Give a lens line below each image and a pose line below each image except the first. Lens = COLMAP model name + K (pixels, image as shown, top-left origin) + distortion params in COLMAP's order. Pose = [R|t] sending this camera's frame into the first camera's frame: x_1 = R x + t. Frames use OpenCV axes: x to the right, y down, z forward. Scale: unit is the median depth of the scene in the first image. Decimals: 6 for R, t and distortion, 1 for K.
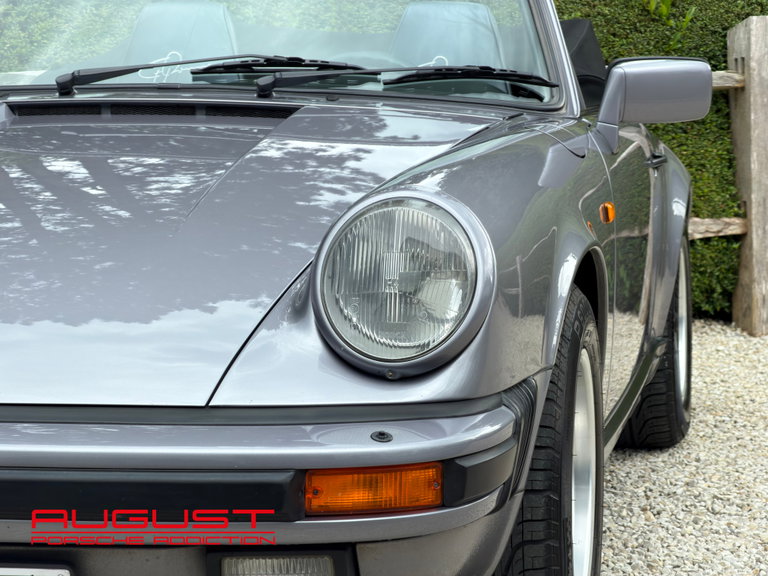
lens RADIAL K [[2328.8, 0, 388.8], [0, 2328.8, 292.6], [0, 0, 1]] dist [0.309602, 0.000000]
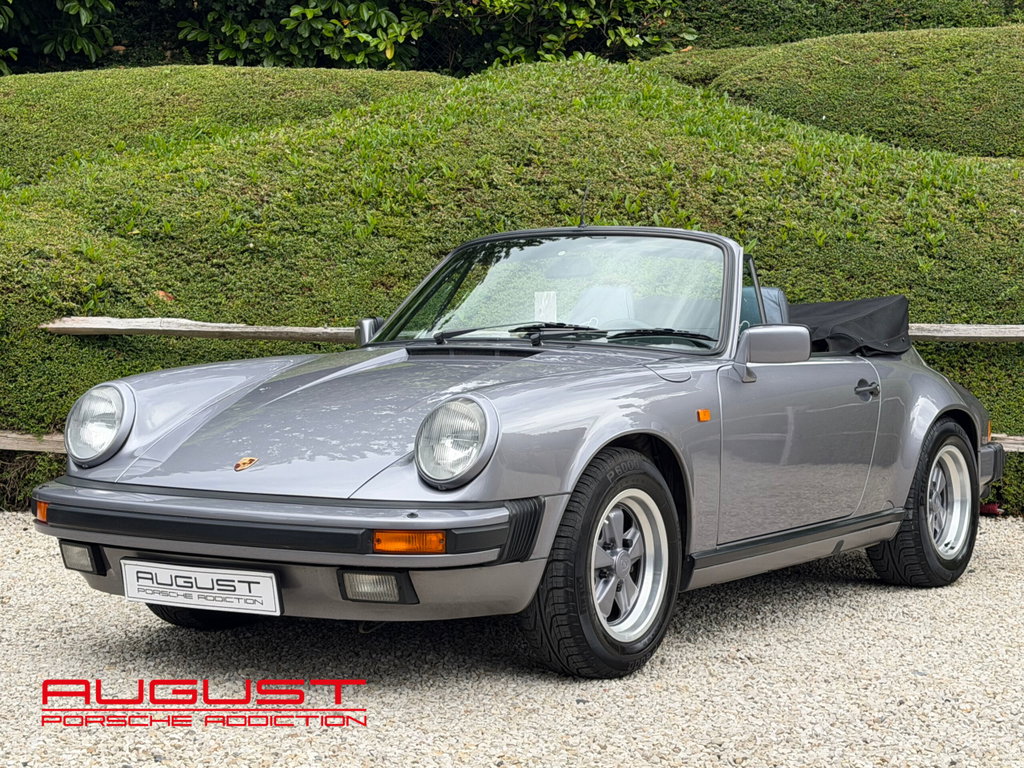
lens RADIAL K [[2036.8, 0, 511.0], [0, 2036.8, 387.6], [0, 0, 1]] dist [0.137838, 0.000000]
pose [[0.920174, 0.019445, -0.391026, 0.518423], [-0.042827, 0.997772, -0.051165, 0.026083], [0.389159, 0.063827, 0.918957, -0.400602]]
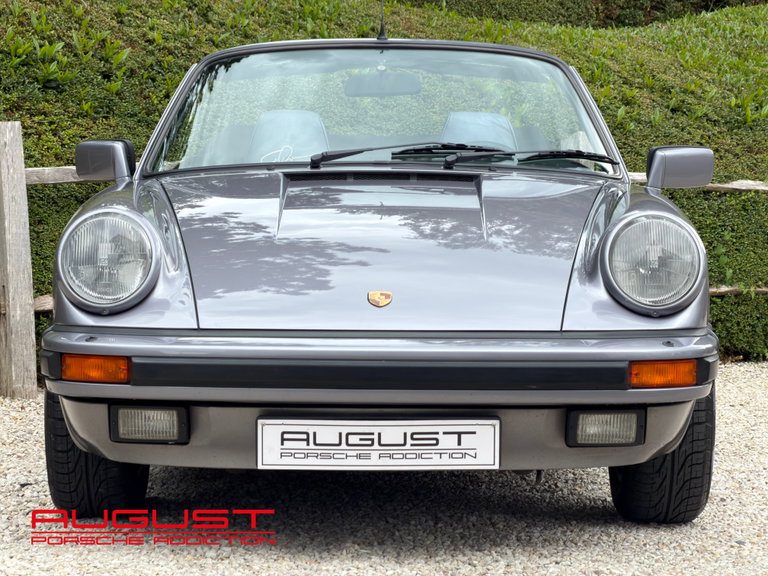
lens RADIAL K [[2328.8, 0, 380.8], [0, 2328.8, 286.6], [0, 0, 1]] dist [0.309602, 0.000000]
pose [[0.982498, -0.003660, 0.186238, -0.380883], [0.013955, 0.998444, -0.053998, 0.076542], [-0.185750, 0.055652, 0.981020, -0.501442]]
